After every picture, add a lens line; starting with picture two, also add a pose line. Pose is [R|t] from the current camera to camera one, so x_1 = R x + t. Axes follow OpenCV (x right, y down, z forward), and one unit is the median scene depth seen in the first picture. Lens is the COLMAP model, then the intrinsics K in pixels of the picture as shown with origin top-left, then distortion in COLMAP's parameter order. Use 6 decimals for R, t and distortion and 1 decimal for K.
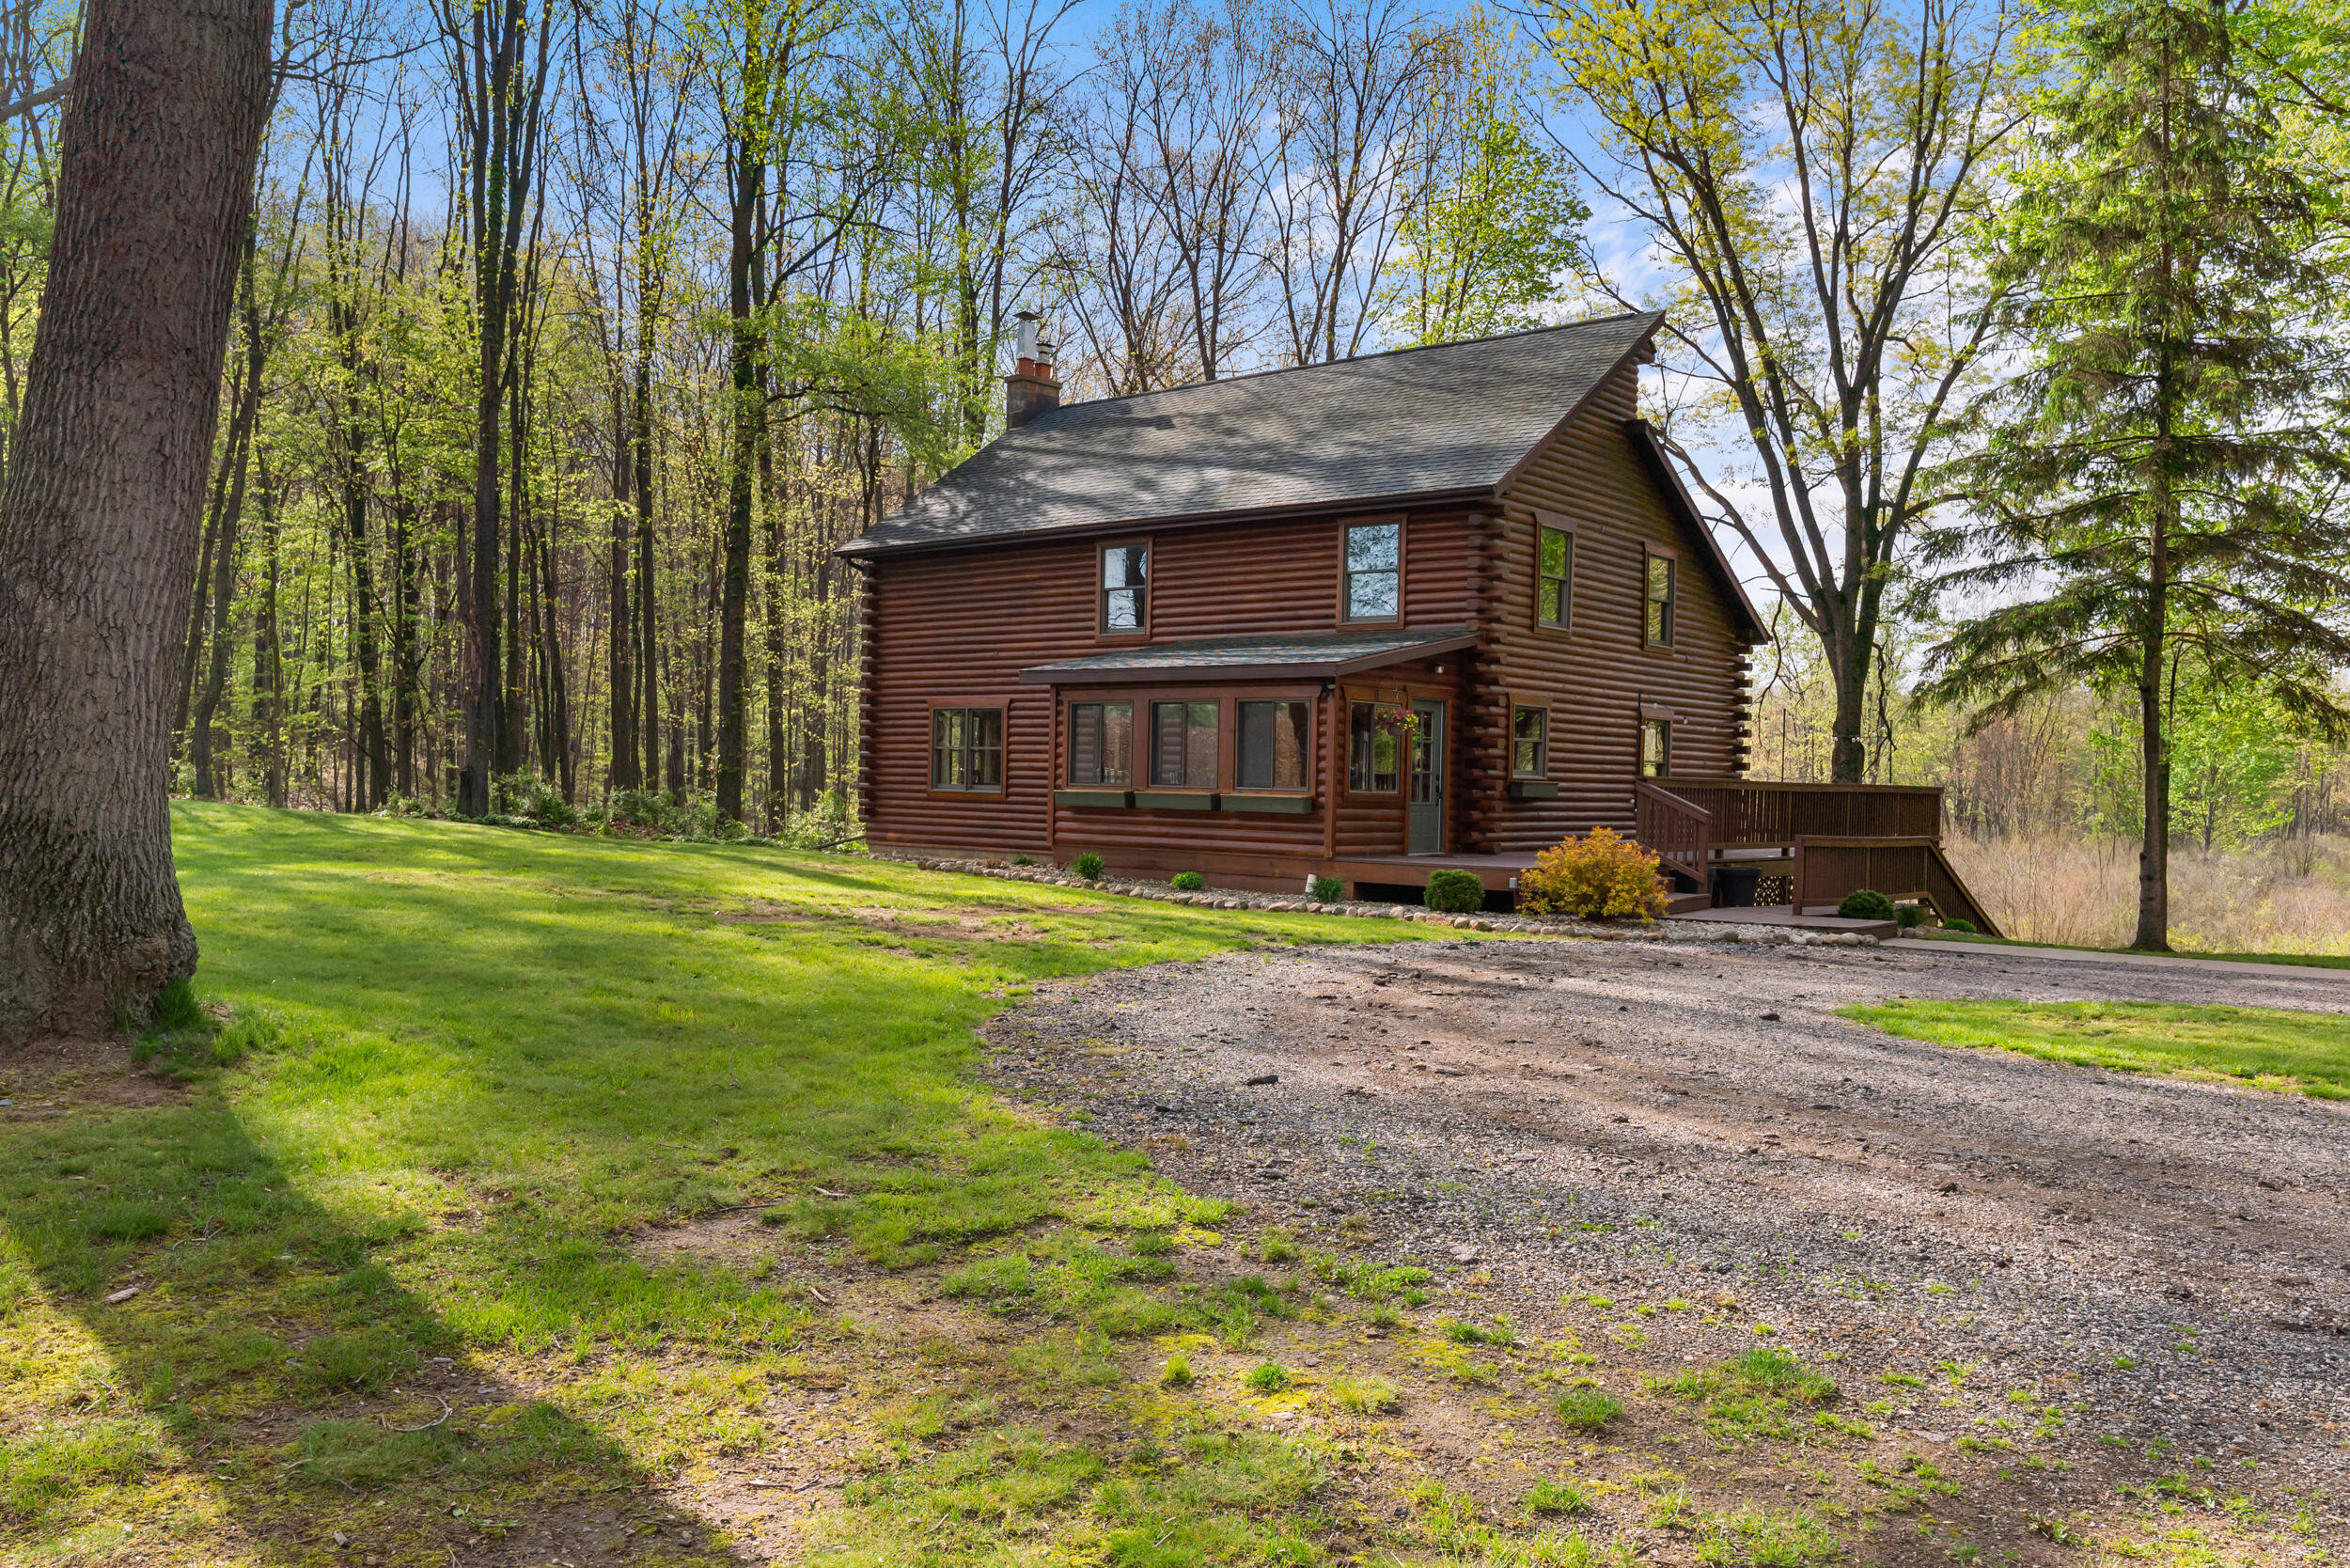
lens RADIAL K [[1847.7, 0, 1176.3], [0, 1847.7, 790.8], [0, 0, 1]] dist [0.010034, 0.003996]
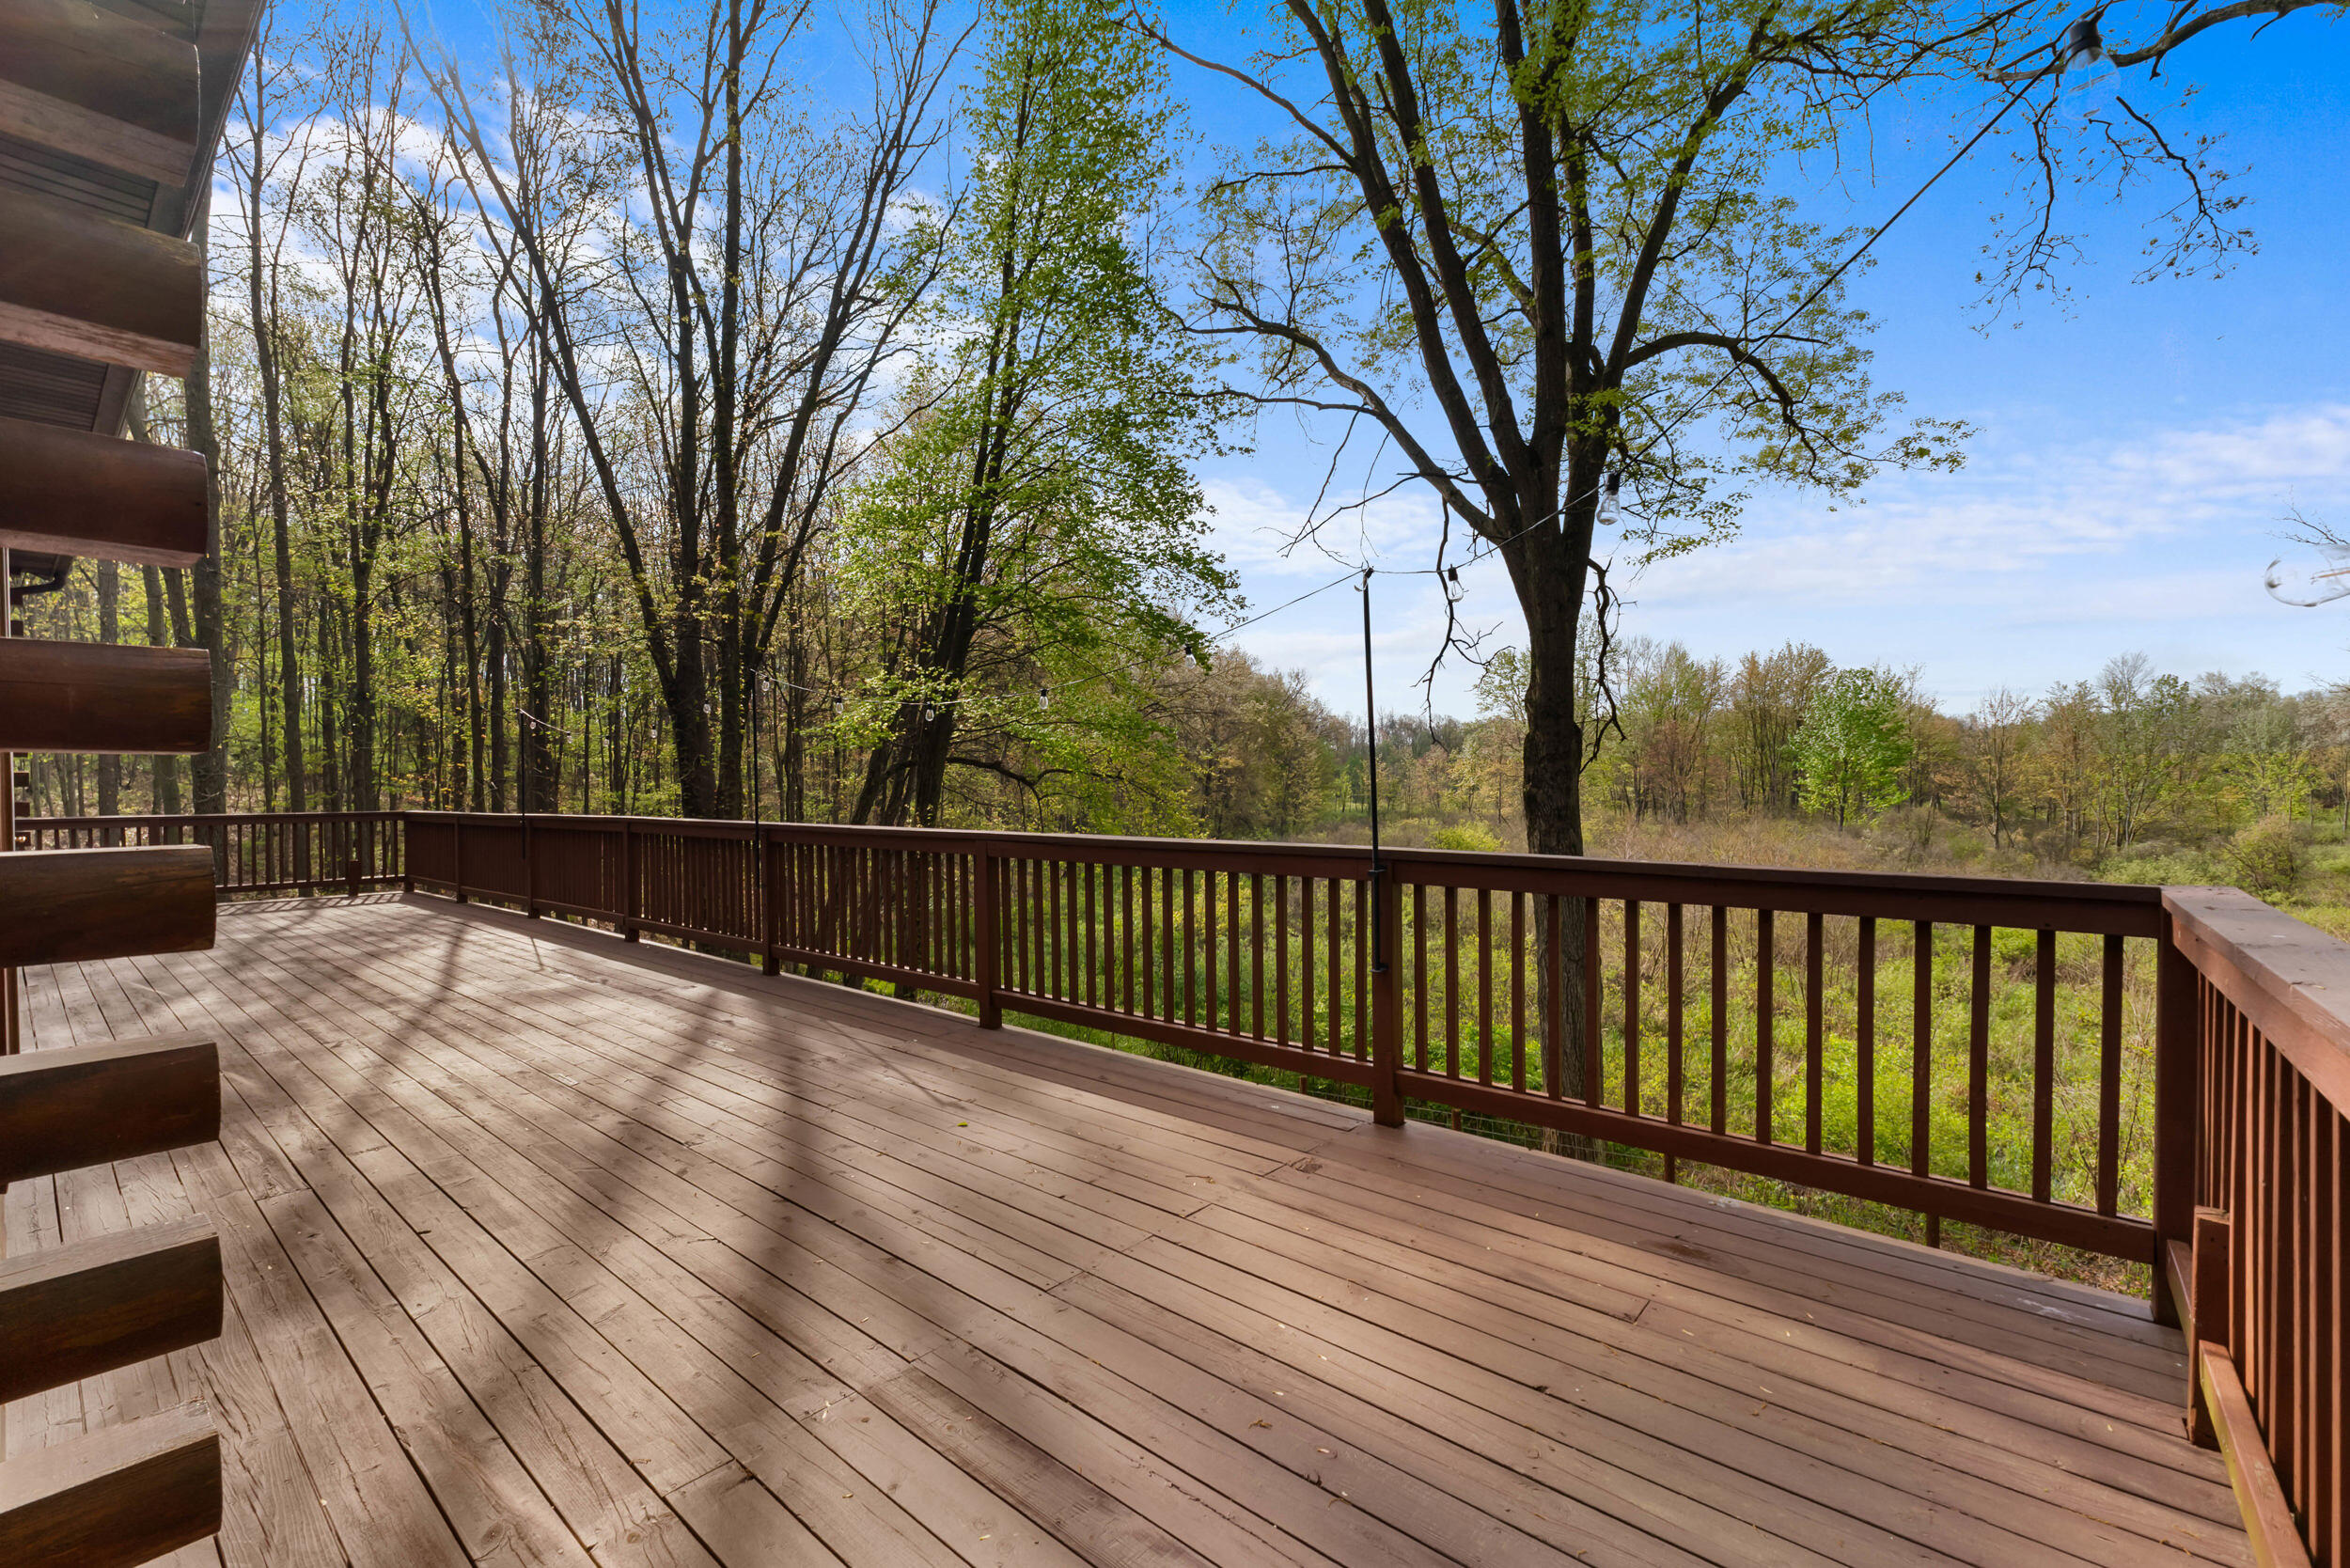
lens RADIAL K [[1014.4, 0, 1154.1], [0, 1014.4, 782.2], [0, 0, 1]] dist [0.008301, -0.000495]
pose [[0.998712, -0.028446, -0.042008, 0.303773], [0.028081, 0.999563, -0.009260, -0.010667], [0.042253, 0.008068, 0.999074, 0.817658]]
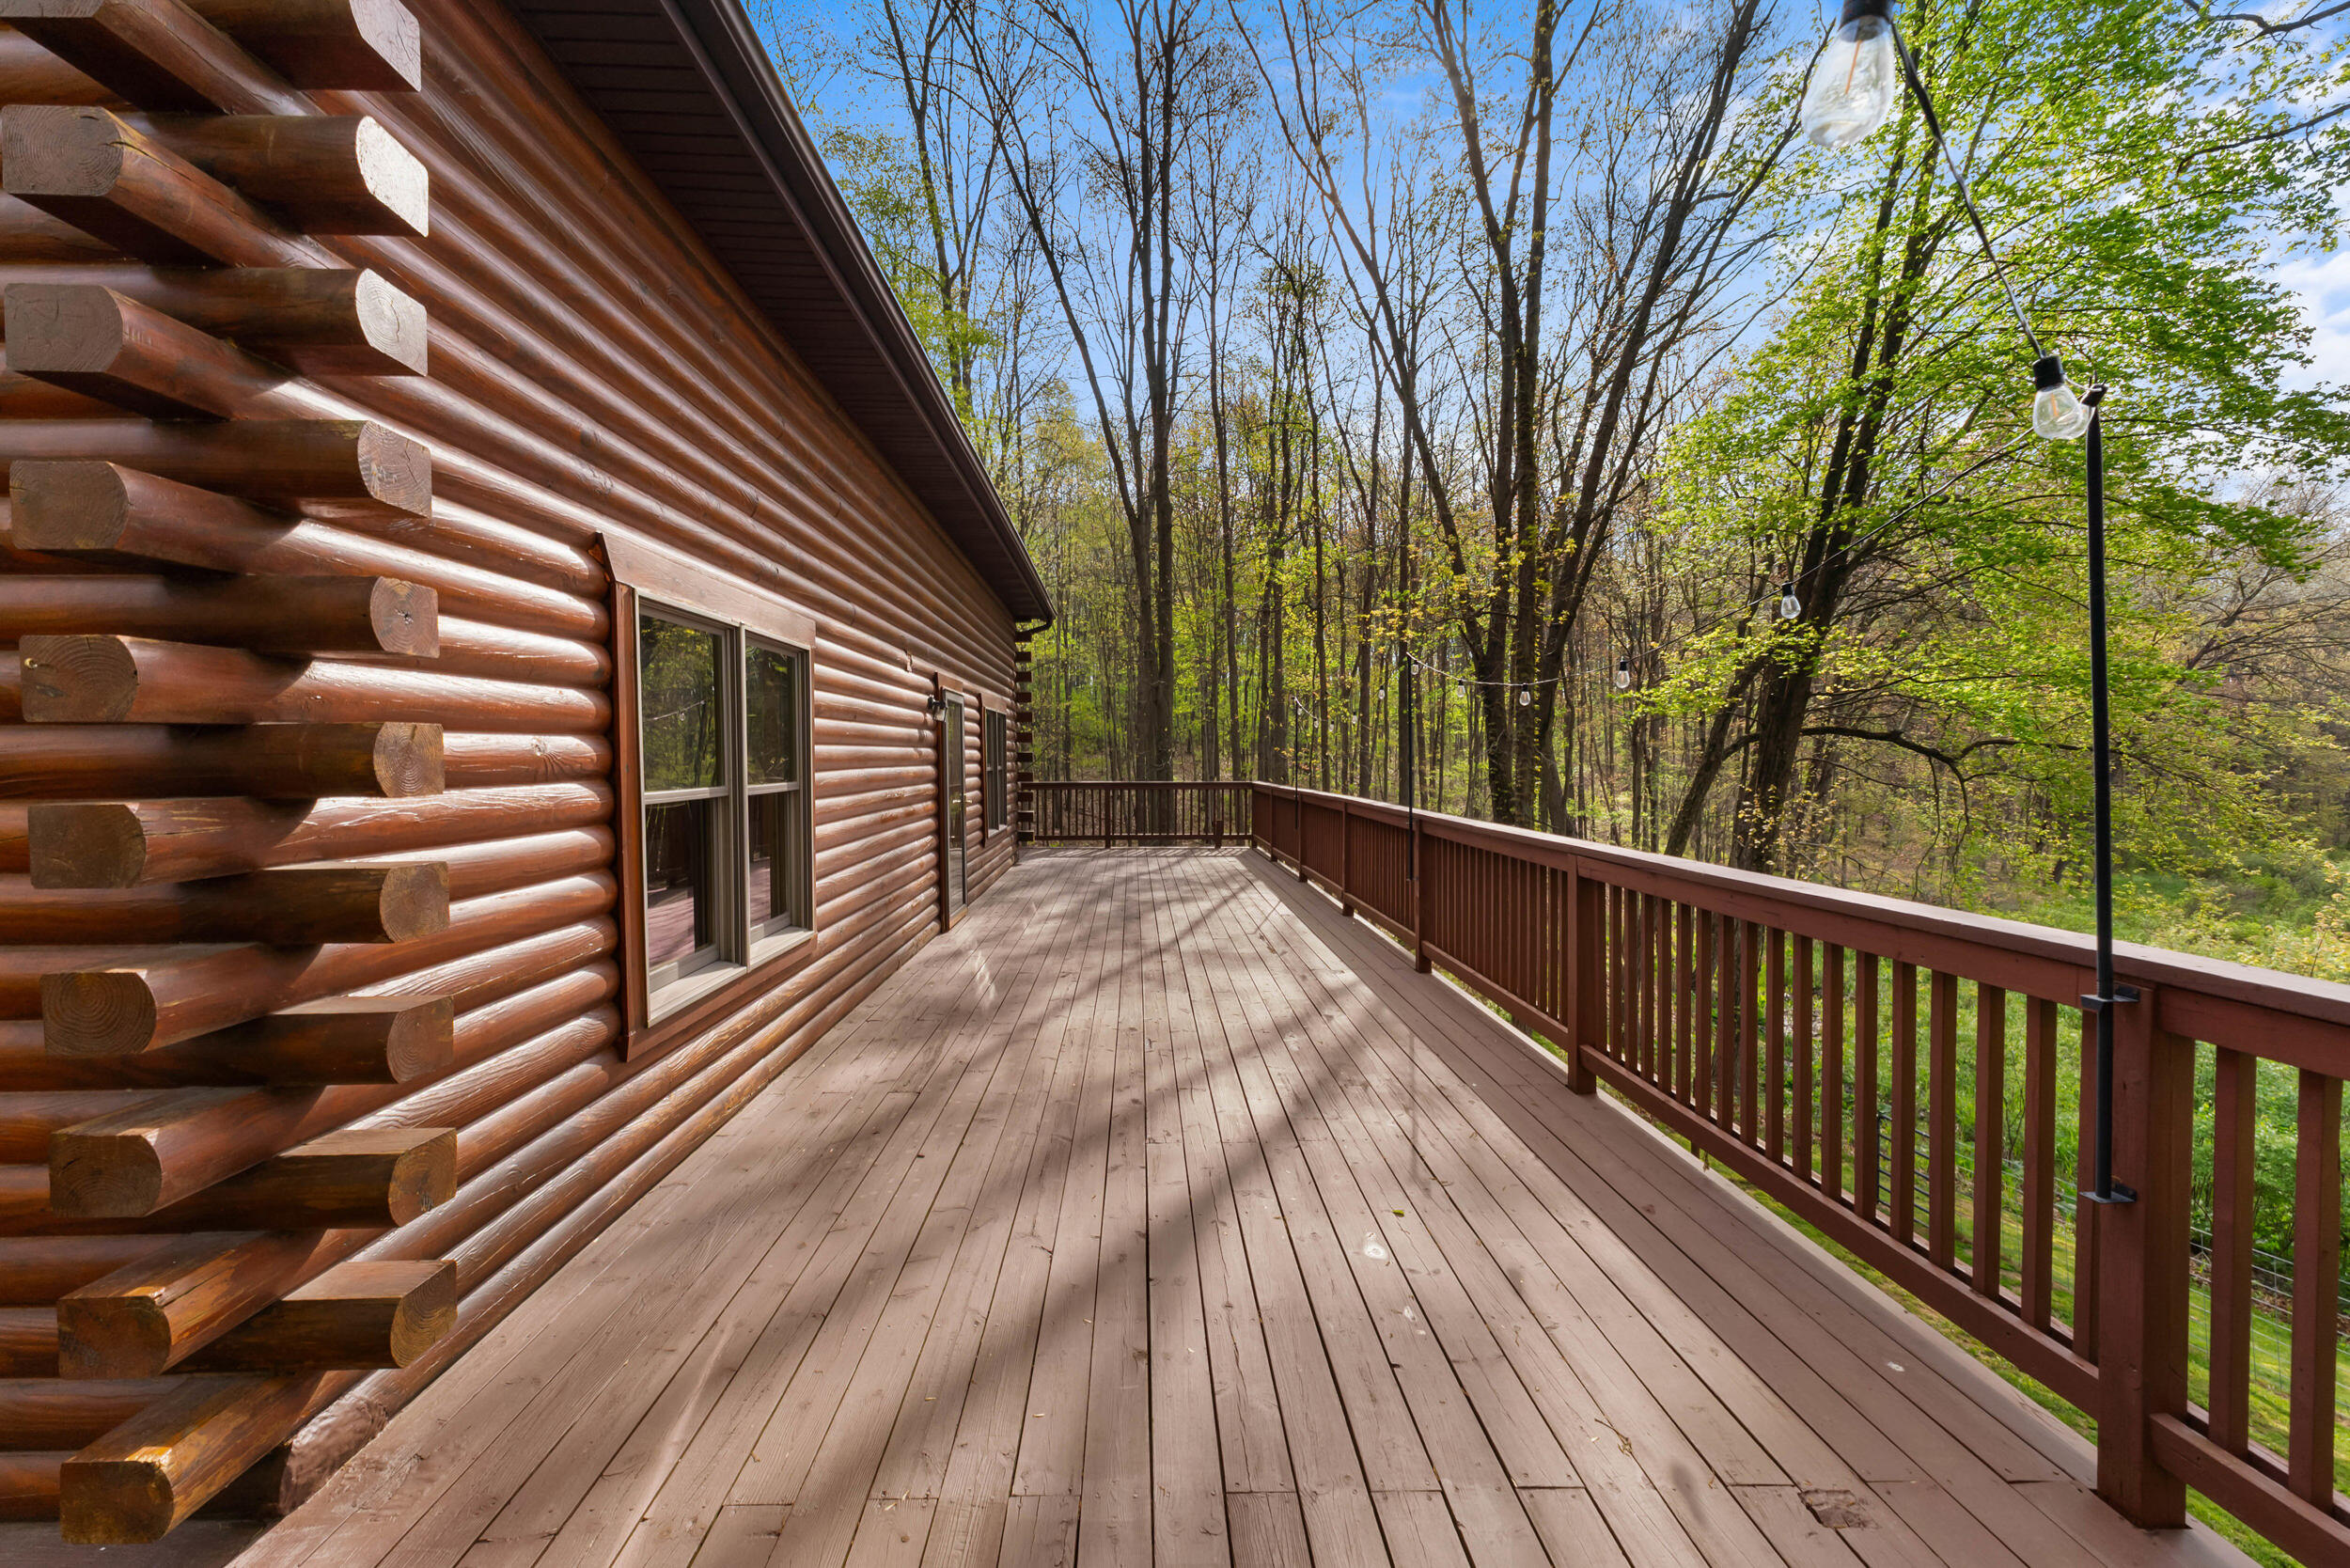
lens RADIAL K [[1014.4, 0, 1162.1], [0, 1014.4, 787.5], [0, 0, 1]] dist [0.008301, -0.000495]
pose [[0.640859, 0.000571, -0.767659, 0.323617], [0.010796, 0.999894, 0.009757, -0.012667], [0.767583, -0.014541, 0.640785, 0.843467]]
